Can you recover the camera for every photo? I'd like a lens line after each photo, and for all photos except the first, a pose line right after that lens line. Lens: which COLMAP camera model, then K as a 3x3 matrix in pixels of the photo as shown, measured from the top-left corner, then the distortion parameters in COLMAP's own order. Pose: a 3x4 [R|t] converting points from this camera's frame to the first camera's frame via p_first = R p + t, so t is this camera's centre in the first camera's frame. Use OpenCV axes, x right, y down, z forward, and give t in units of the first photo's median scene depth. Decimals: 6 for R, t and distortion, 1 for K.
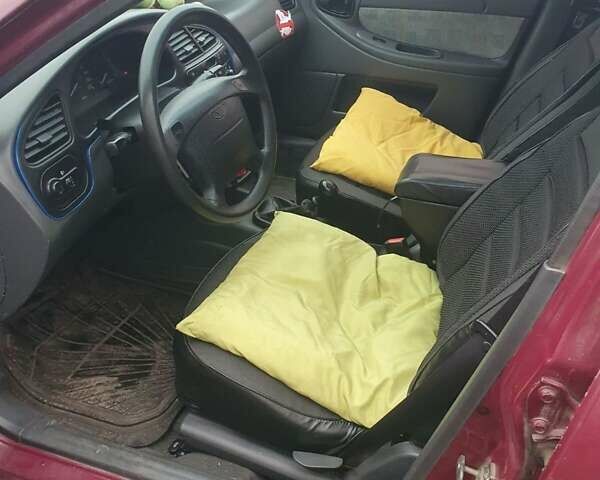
lens RADIAL K [[630.6, 0, 300.0], [0, 630.6, 240.0], [0, 0, 1]] dist [0.078990, -0.139146]
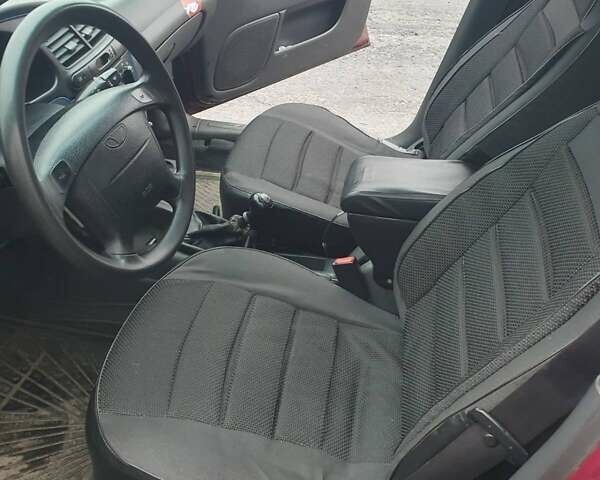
lens RADIAL K [[630.6, 0, 300.0], [0, 630.6, 240.0], [0, 0, 1]] dist [0.078990, -0.139146]
pose [[0.989831, -0.080882, 0.117012, -0.006881], [0.072709, 0.994714, 0.072511, -0.095391], [-0.122258, -0.063266, 0.990480, 0.163596]]
